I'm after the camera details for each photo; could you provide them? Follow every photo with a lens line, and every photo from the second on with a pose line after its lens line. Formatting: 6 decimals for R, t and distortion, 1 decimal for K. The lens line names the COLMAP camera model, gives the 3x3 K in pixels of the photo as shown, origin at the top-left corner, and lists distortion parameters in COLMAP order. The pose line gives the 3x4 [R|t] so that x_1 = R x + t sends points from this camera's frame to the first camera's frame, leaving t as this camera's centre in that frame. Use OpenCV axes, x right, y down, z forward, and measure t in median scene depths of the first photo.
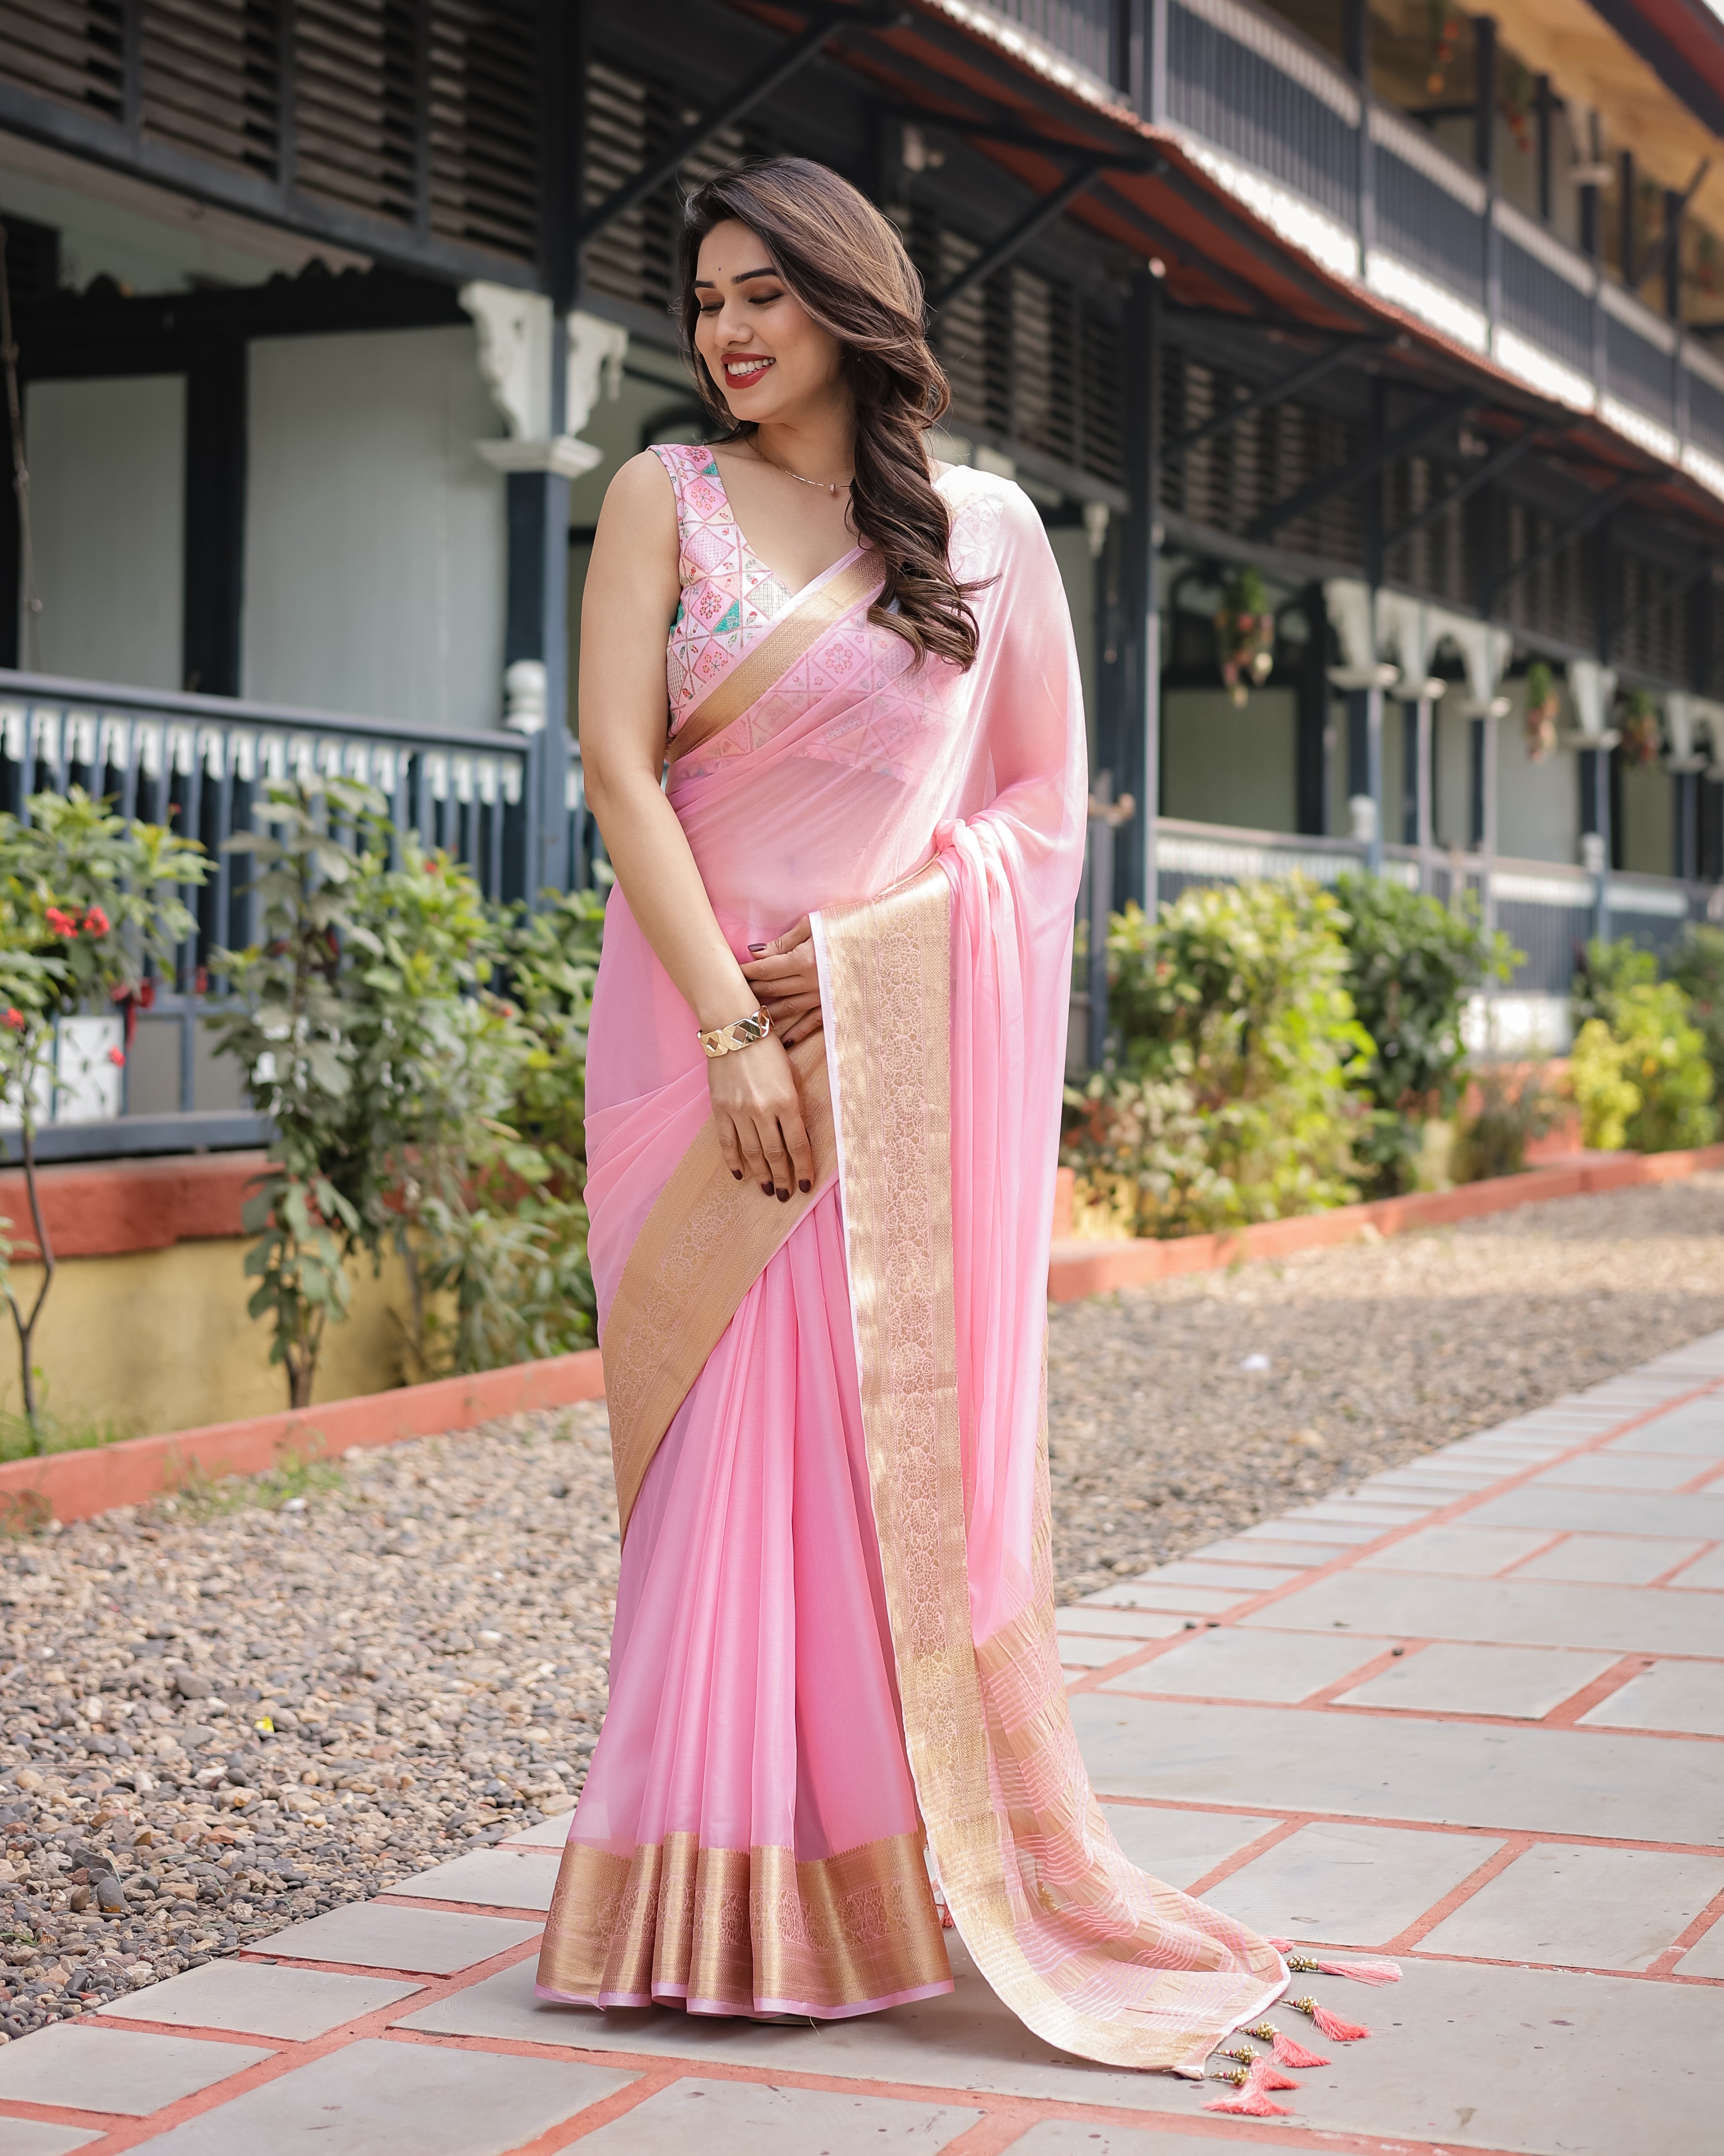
lens RADIAL K [[3798.5, 0, 865.2], [0, 3798.5, 841.5], [0, 0, 1]] dist [0.041223, -0.203674]
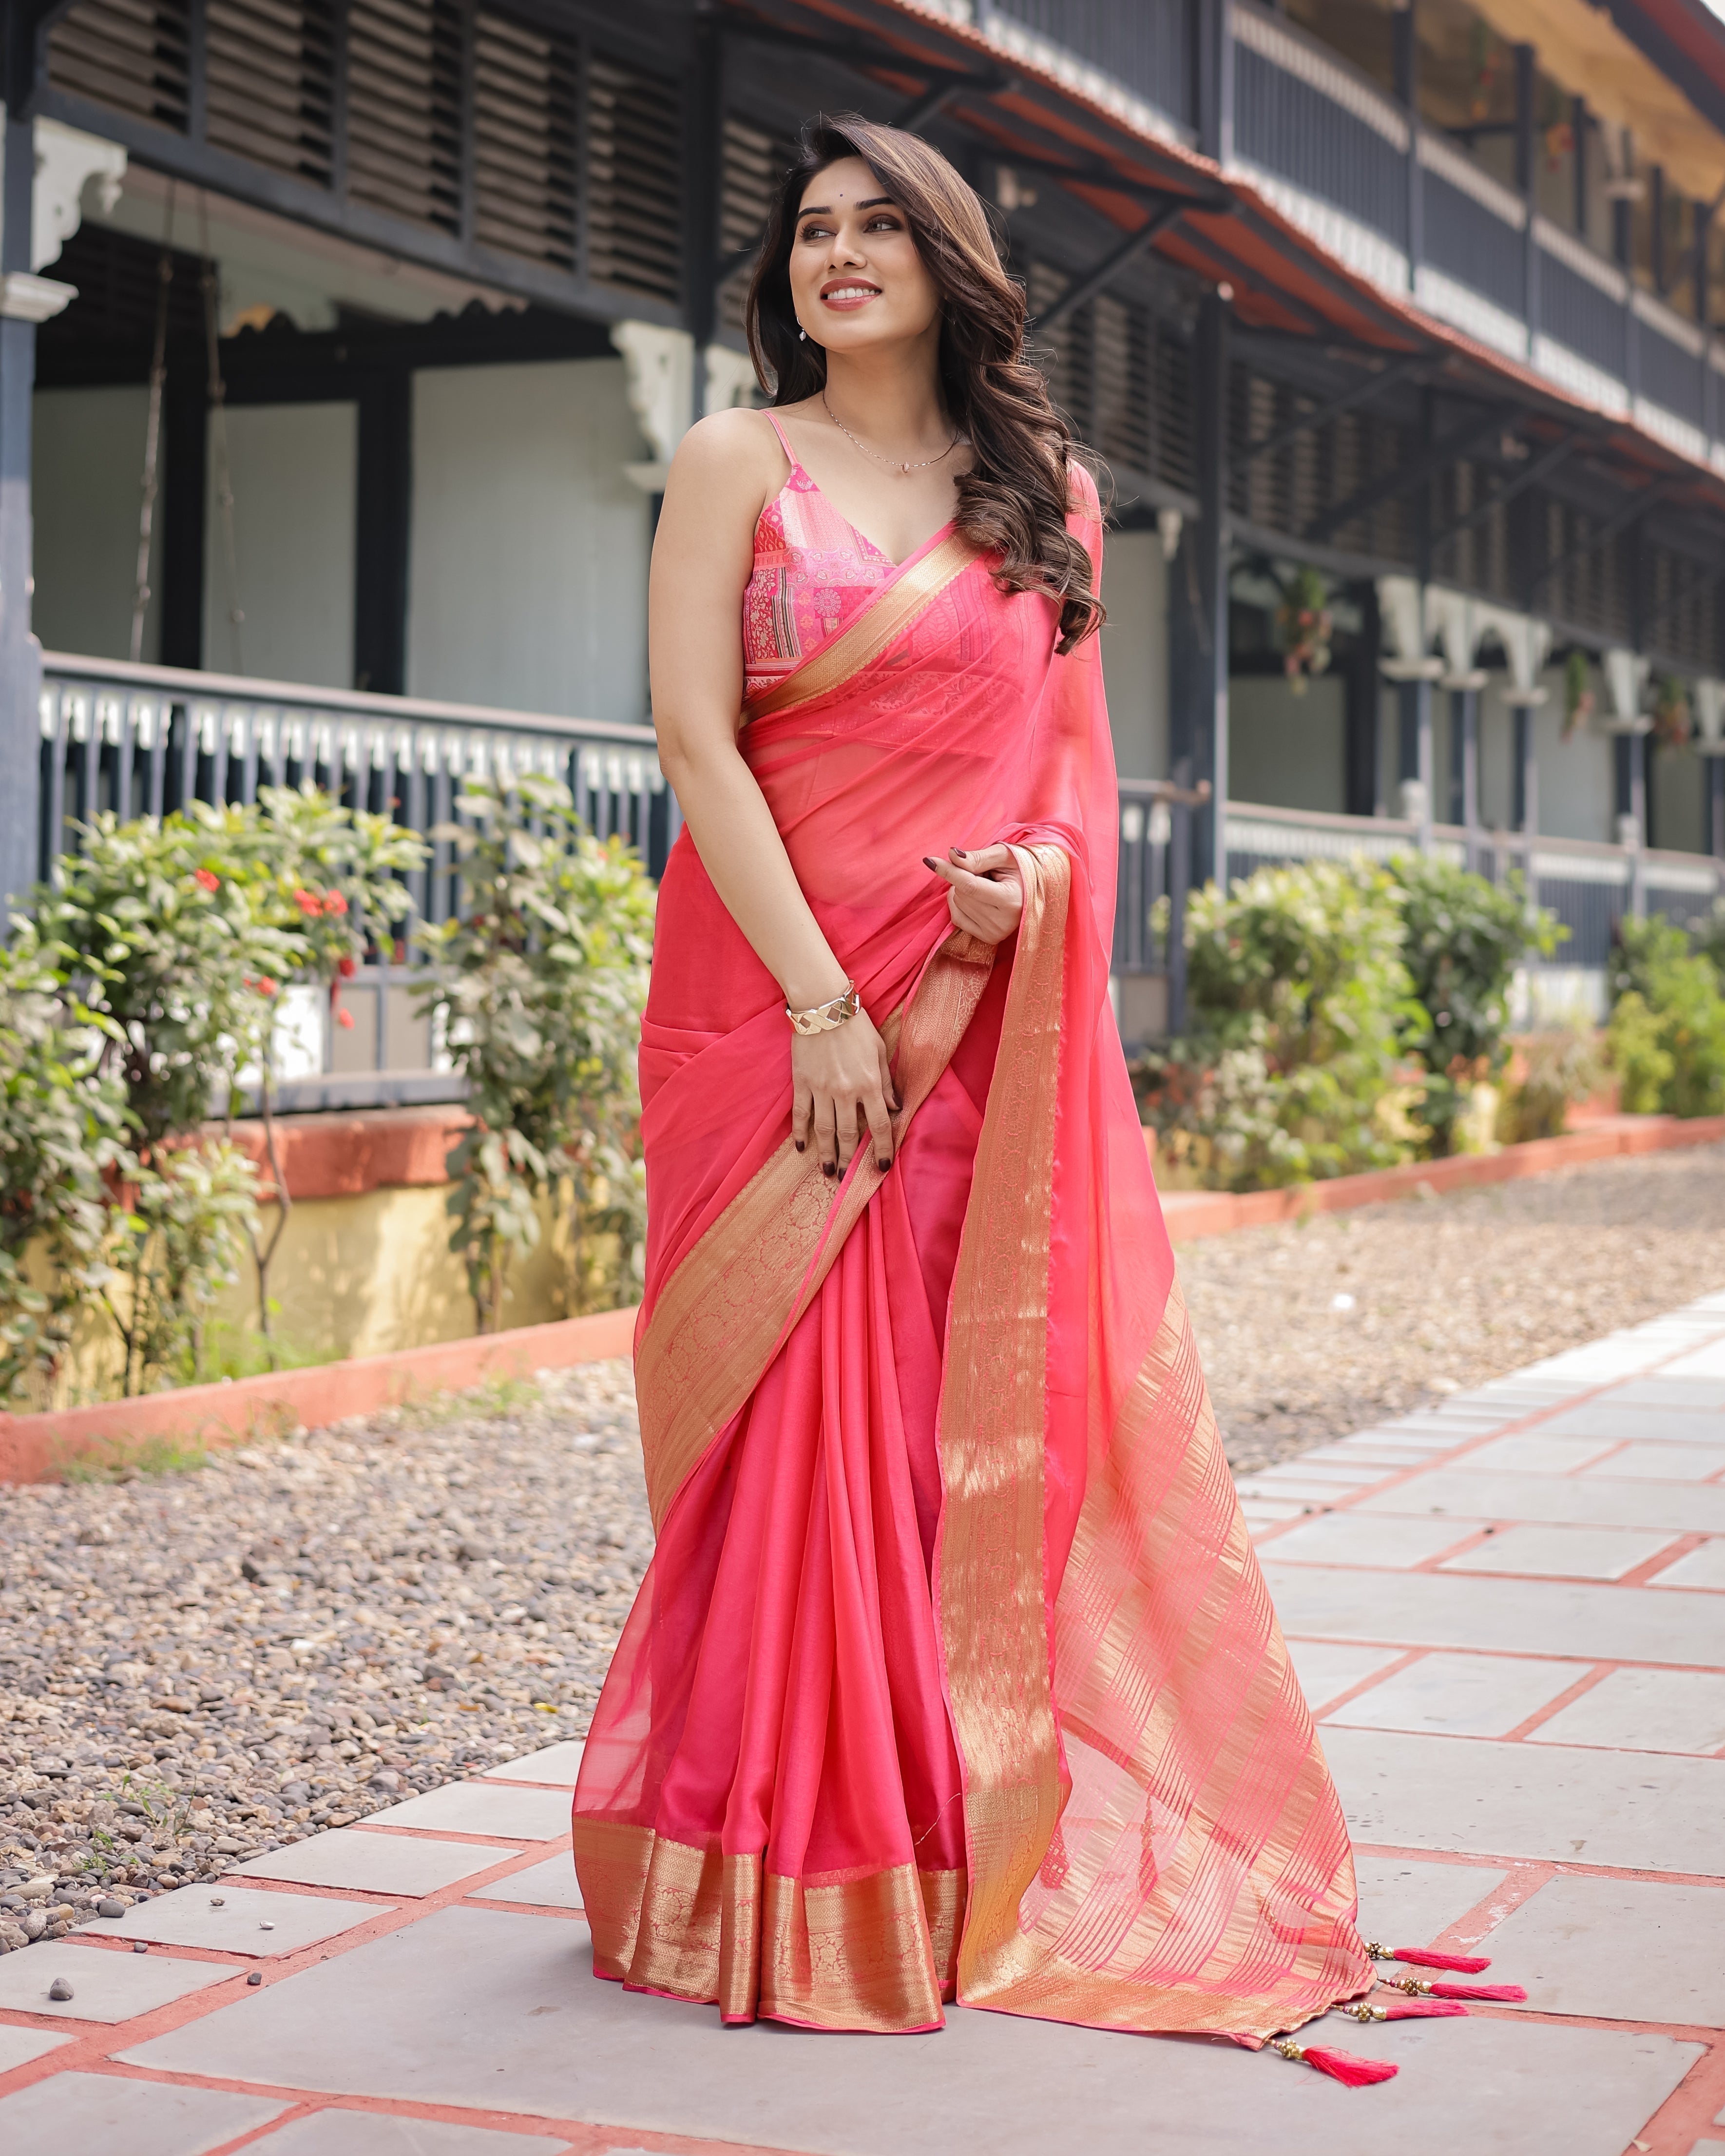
lens RADIAL K [[3744.3, 0, 861.8], [0, 3744.3, 741.6], [0, 0, 1]] dist [0.026519, -0.108277]
pose [[0.999950, 0.000557, -0.010017, -0.028109], [-0.000754, 0.999806, -0.019681, -0.004411], [0.010004, 0.019687, 0.999756, -0.107363]]
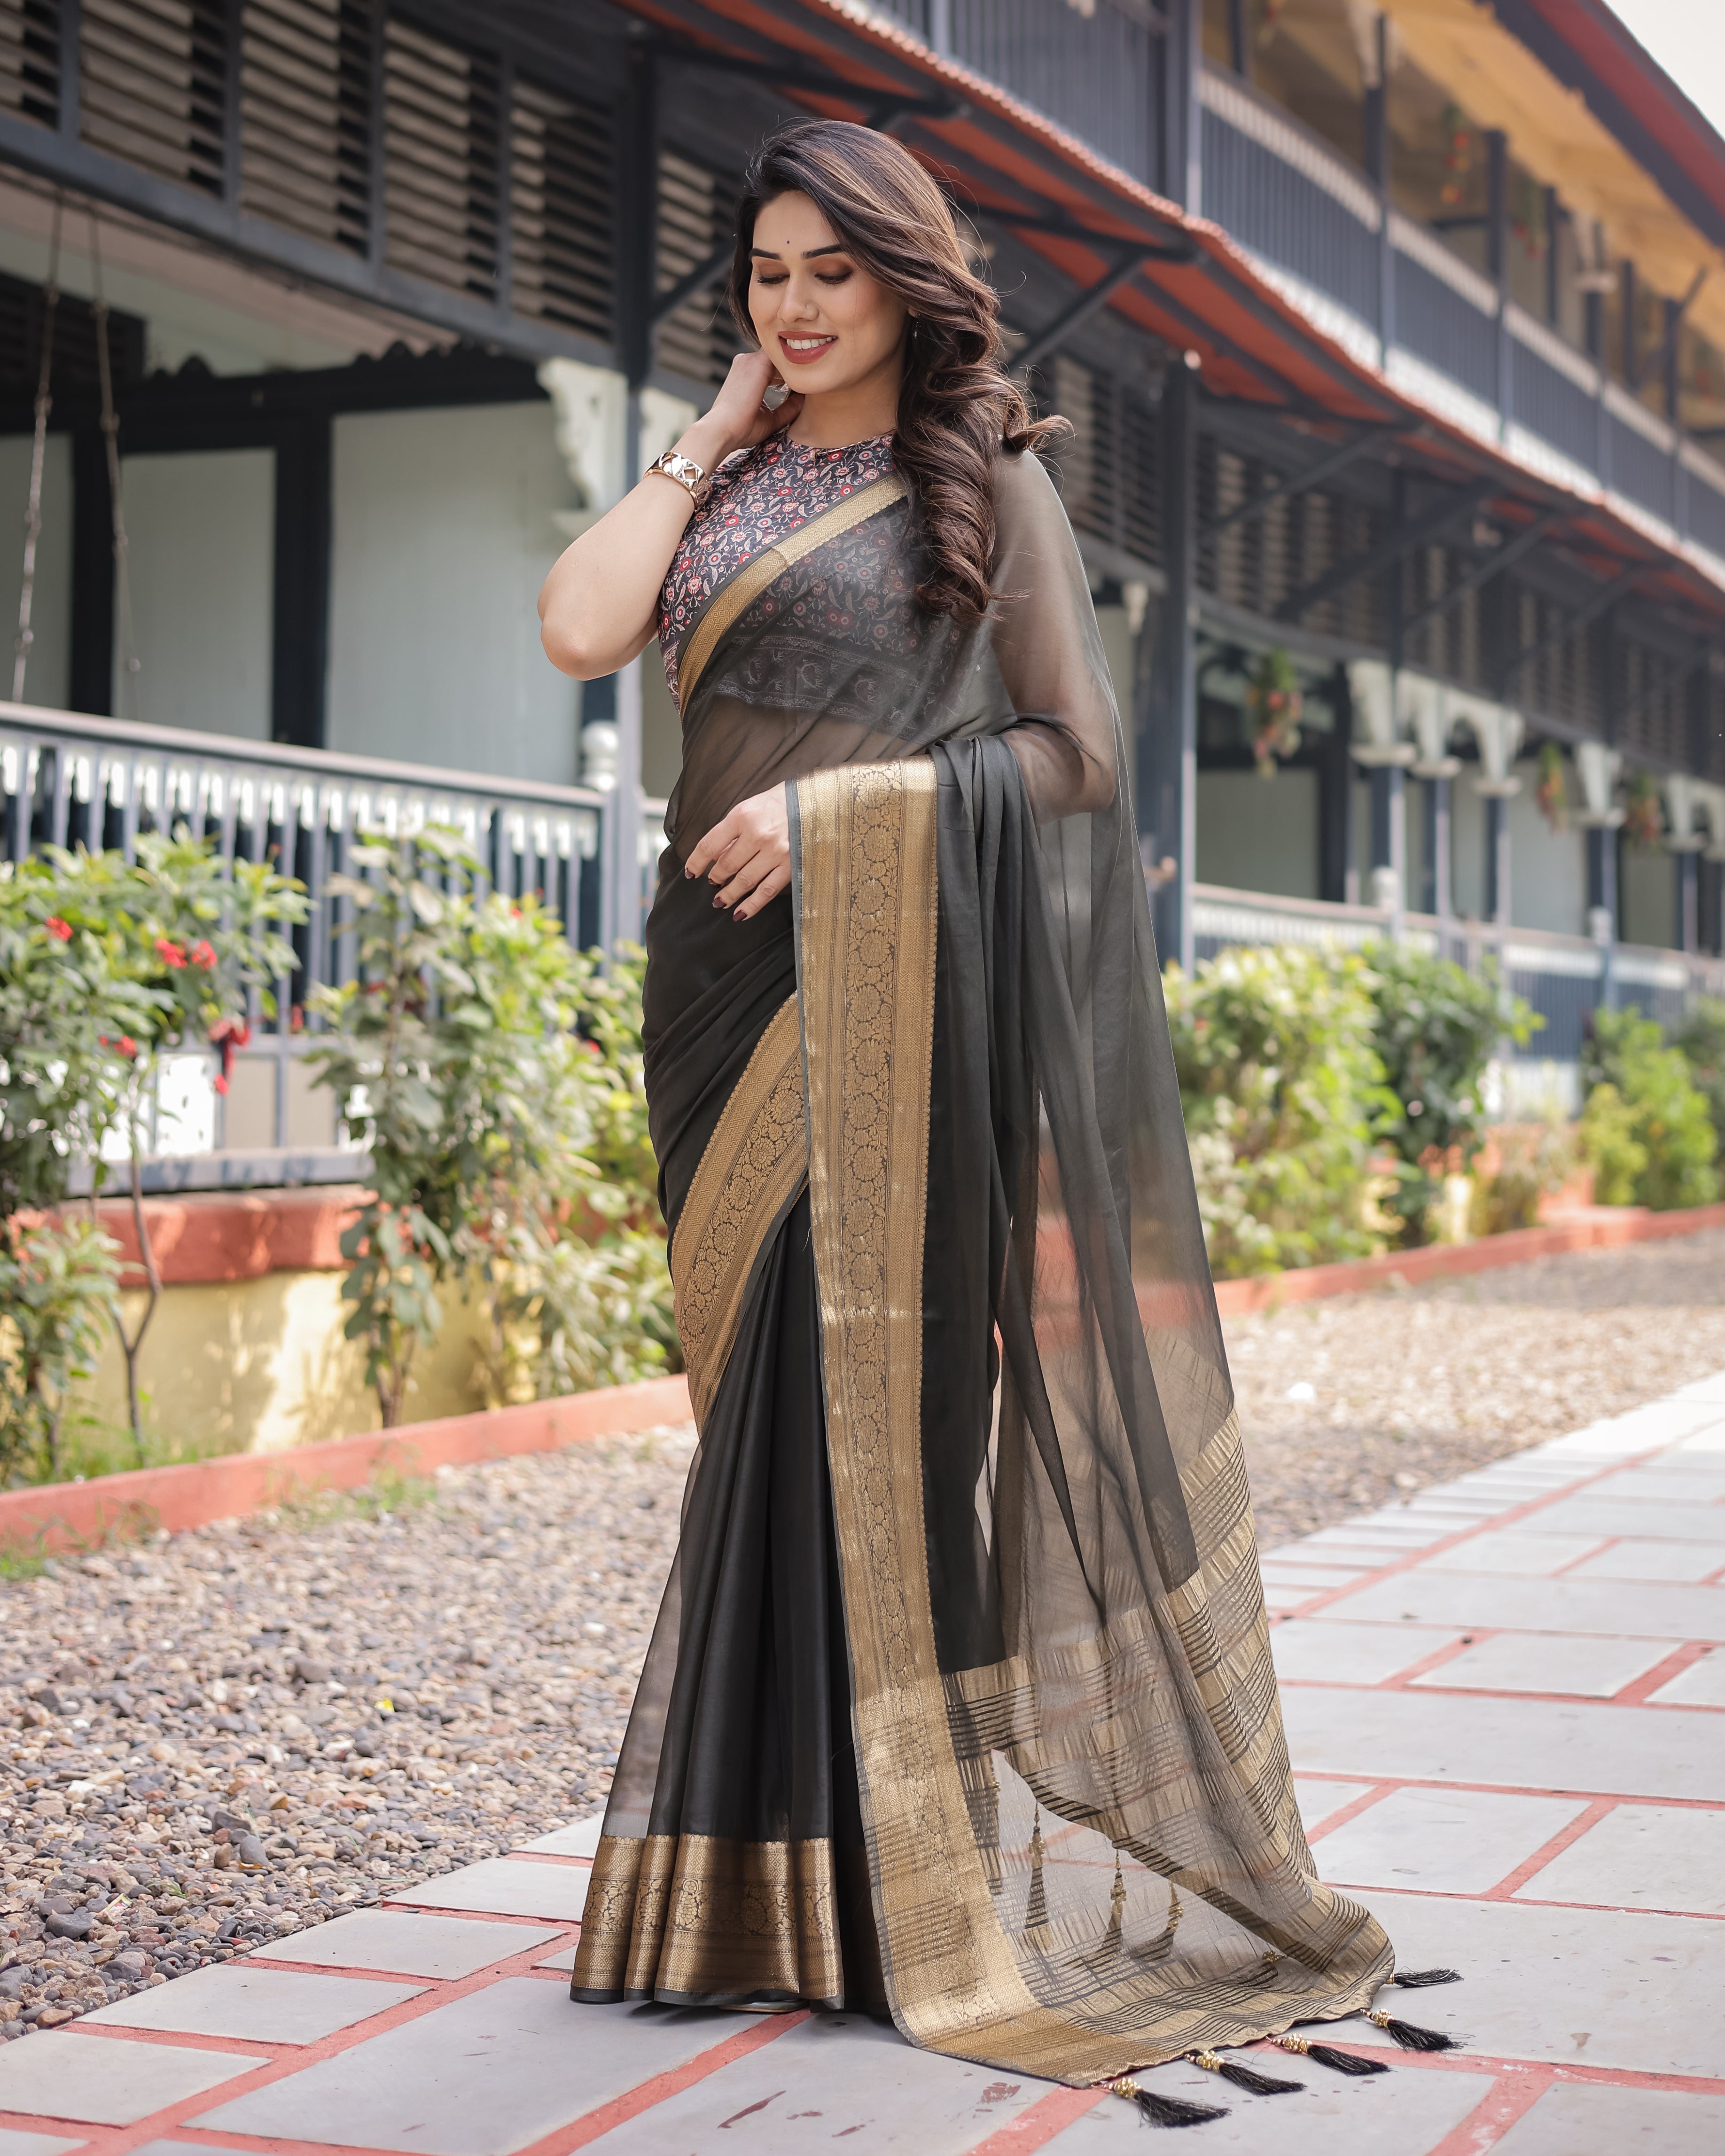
lens RADIAL K [[3628.2, 0, 936.3], [0, 3628.2, 855.7], [0, 0, 1]] dist [0.035873, -0.184613]
pose [[0.999920, -0.000151, 0.012659, -0.012162], [0.000417, 0.999779, -0.021035, 0.013011], [-0.012653, 0.021039, 0.999699, 0.001907]]
